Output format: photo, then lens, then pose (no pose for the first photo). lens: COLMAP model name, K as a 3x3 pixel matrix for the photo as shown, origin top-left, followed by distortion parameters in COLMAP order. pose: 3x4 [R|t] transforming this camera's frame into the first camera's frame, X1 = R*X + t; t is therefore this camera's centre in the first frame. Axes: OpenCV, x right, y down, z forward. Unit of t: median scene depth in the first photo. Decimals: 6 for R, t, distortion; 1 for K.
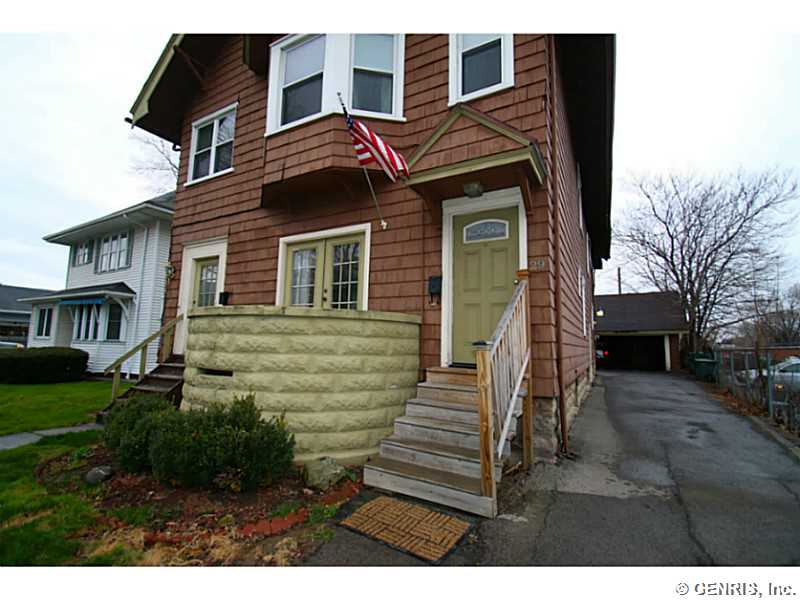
lens RADIAL K [[369.1, 0, 403.9], [0, 369.1, 300.6], [0, 0, 1]] dist [-0.000517, -0.004206]
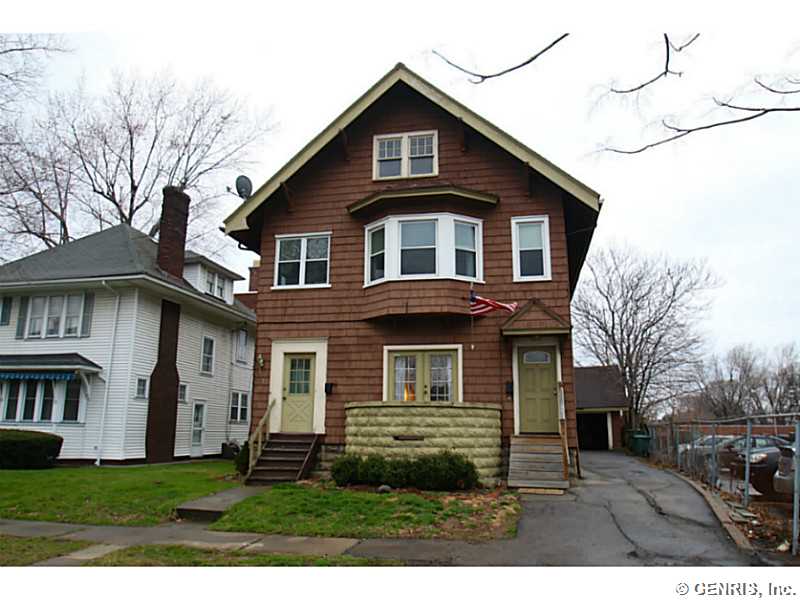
lens RADIAL K [[594.5, 0, 397.0], [0, 594.5, 300.6], [0, 0, 1]] dist [-0.037626, 0.008789]
pose [[0.957269, 0.049846, 0.284872, -0.873941], [-0.023730, 0.995251, -0.094406, -0.121034], [-0.288225, 0.083612, 0.953905, -1.090525]]
